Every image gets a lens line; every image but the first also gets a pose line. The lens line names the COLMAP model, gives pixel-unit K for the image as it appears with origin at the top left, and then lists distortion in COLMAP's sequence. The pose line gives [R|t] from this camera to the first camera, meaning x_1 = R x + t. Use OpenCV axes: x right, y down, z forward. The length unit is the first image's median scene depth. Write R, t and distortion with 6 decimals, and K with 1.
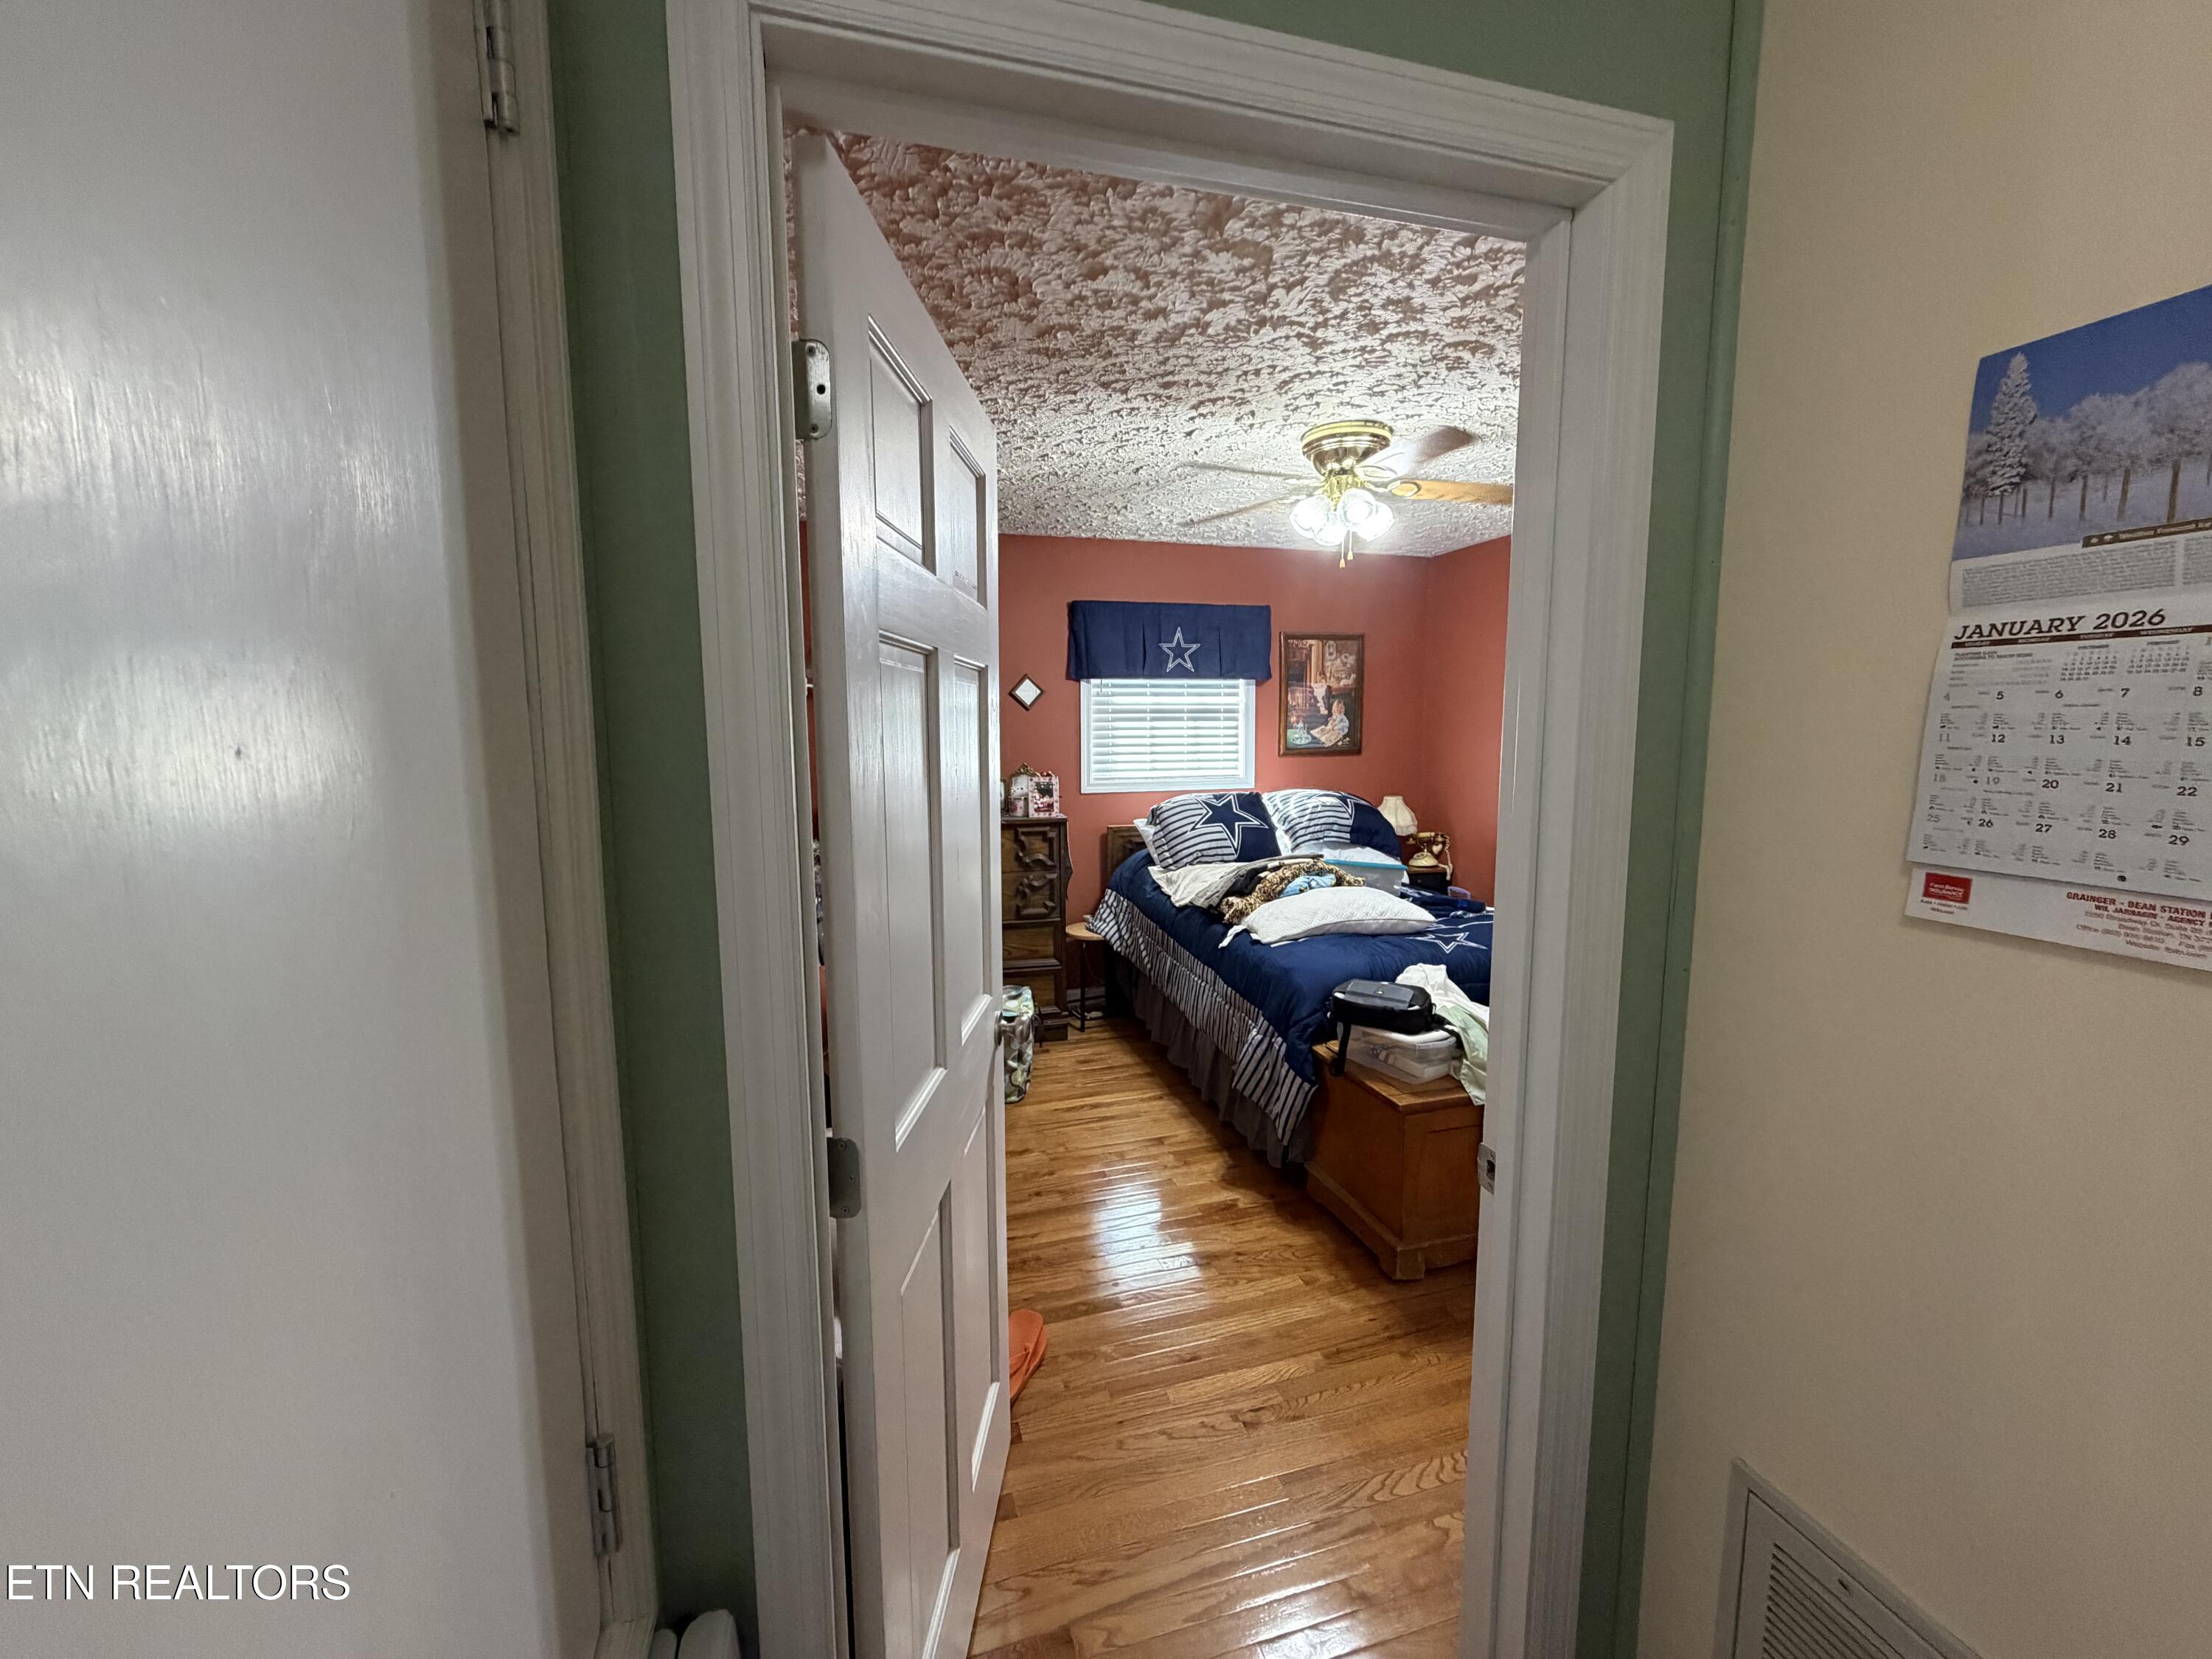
lens RADIAL K [[884.2, 0, 1098.9], [0, 884.2, 829.5], [0, 0, 1]] dist [0.001587, 0.000178]
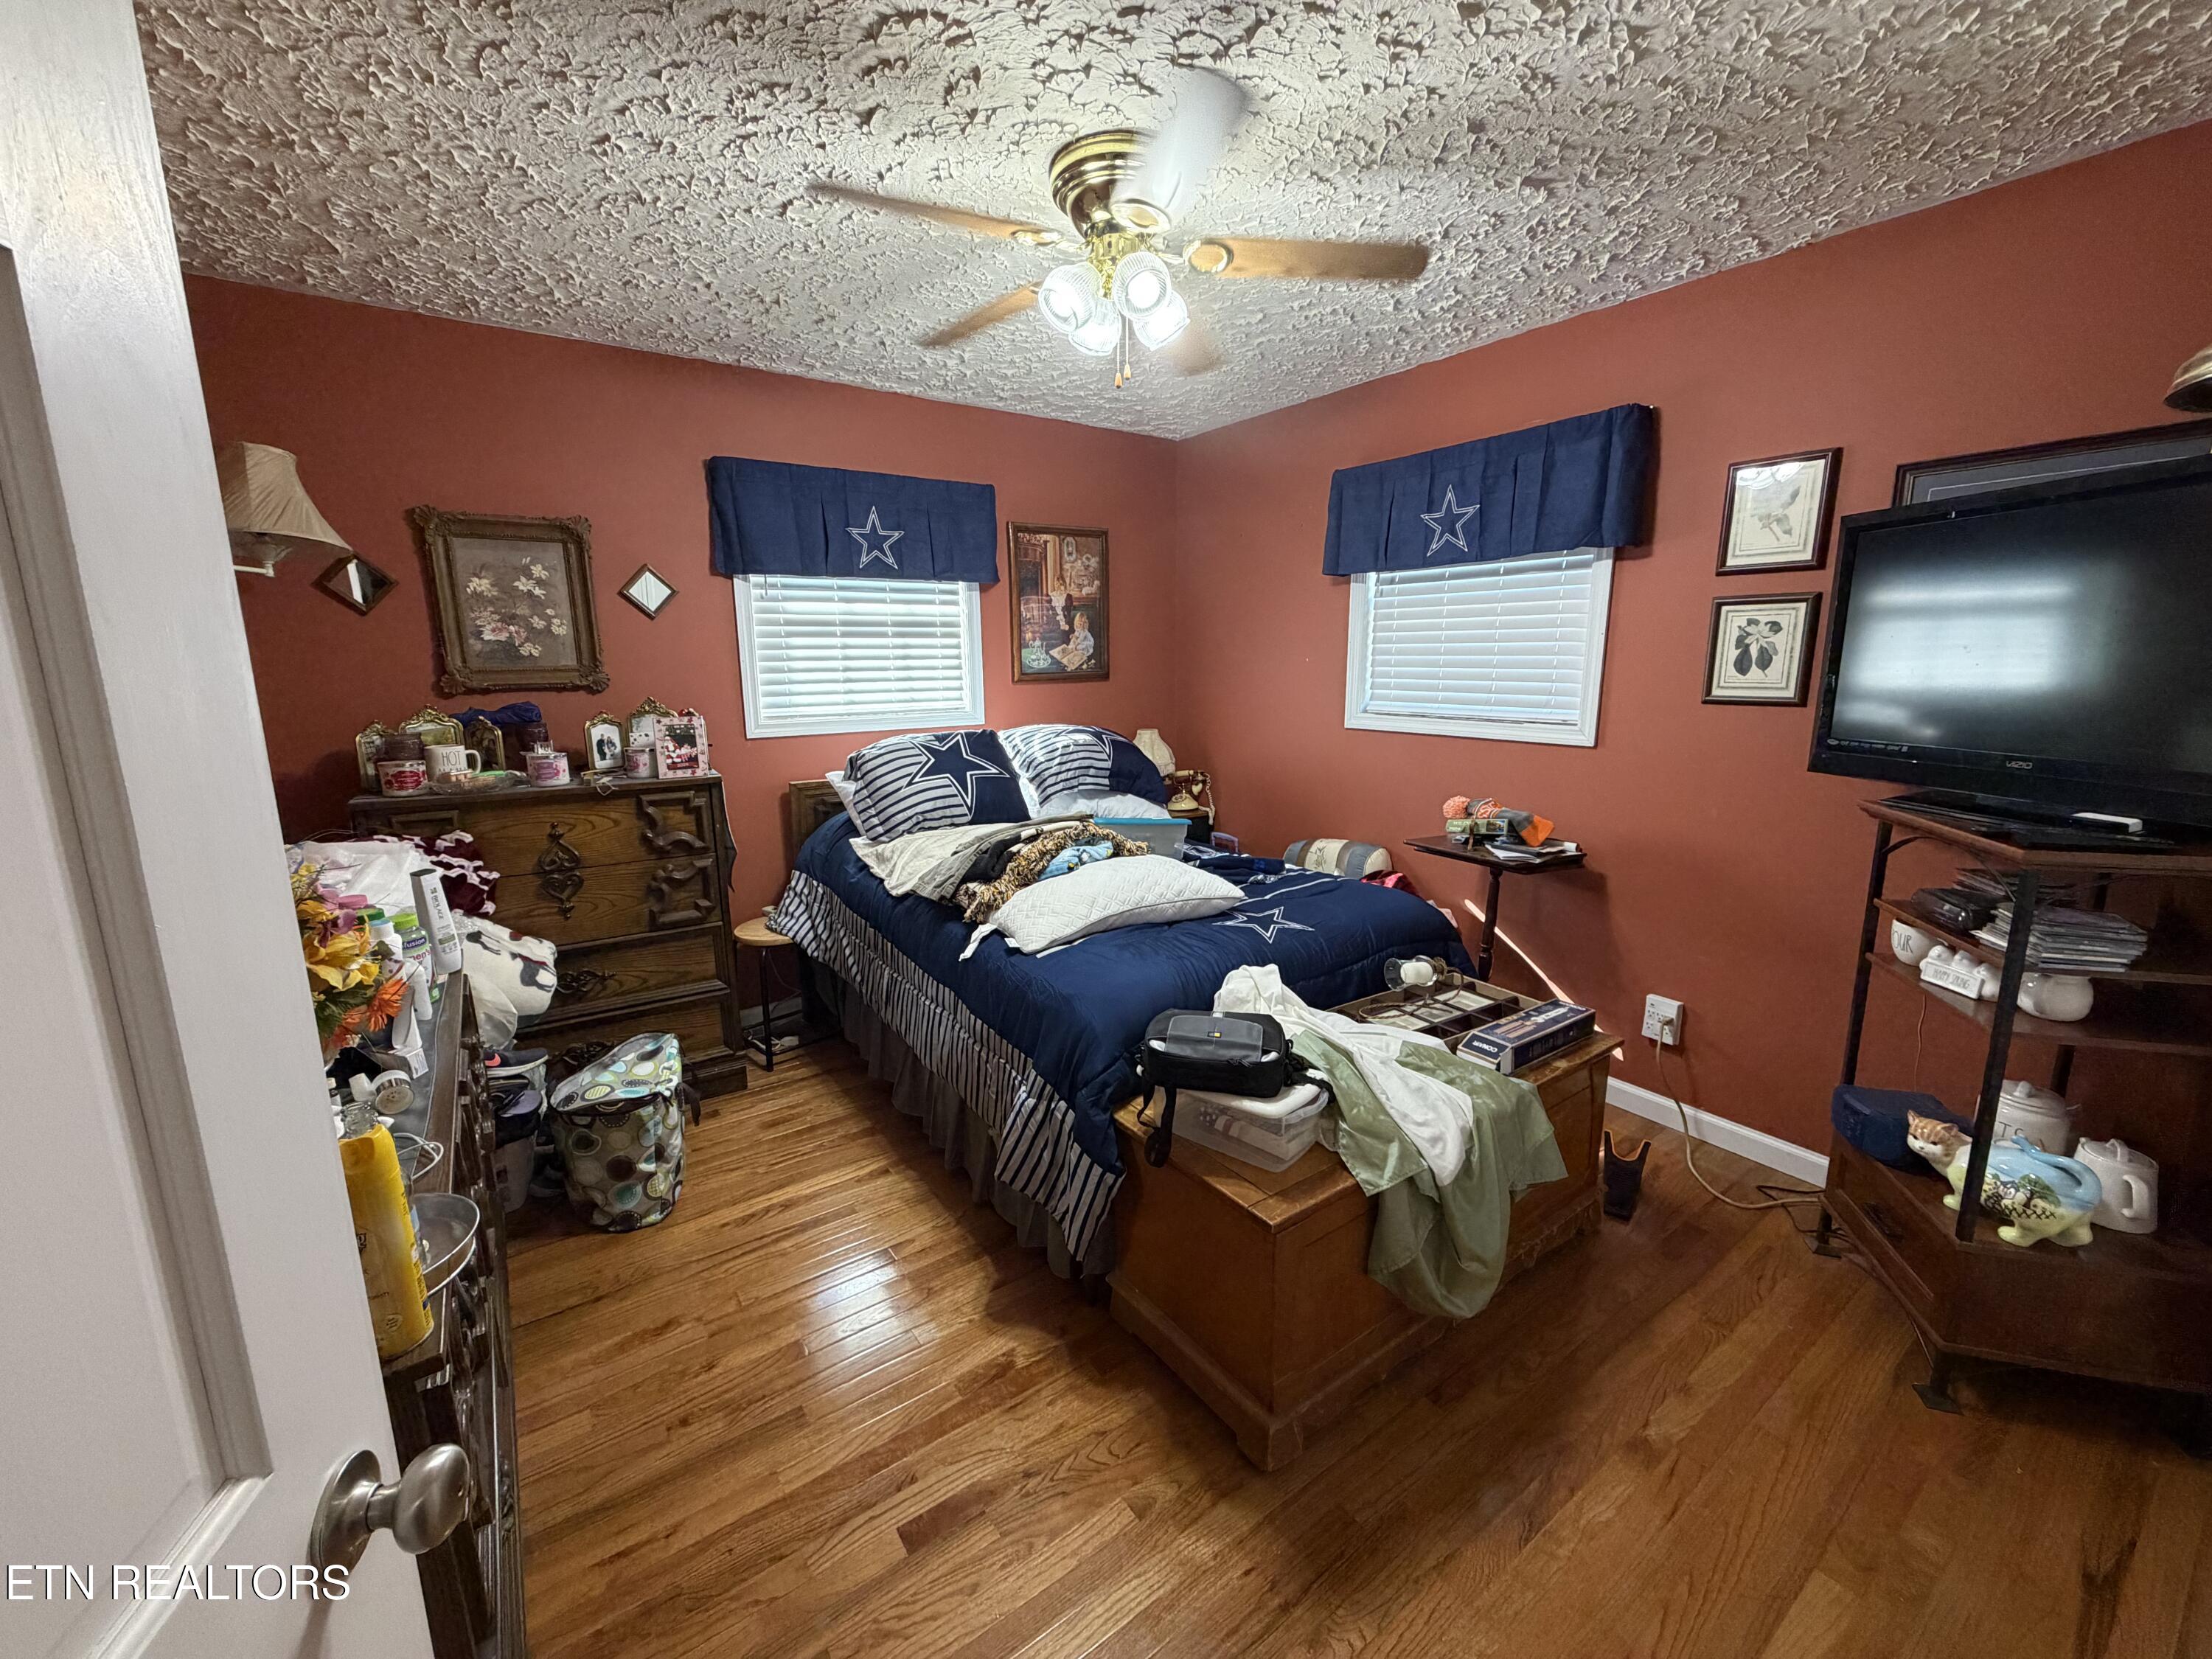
lens RADIAL K [[884.2, 0, 1101.4], [0, 884.2, 827.2], [0, 0, 1]] dist [0.001587, 0.000178]
pose [[0.947139, -0.064539, 0.314264, 0.024958], [0.041800, 0.996032, 0.078571, -0.015595], [-0.318087, -0.061281, 0.946079, 0.259826]]
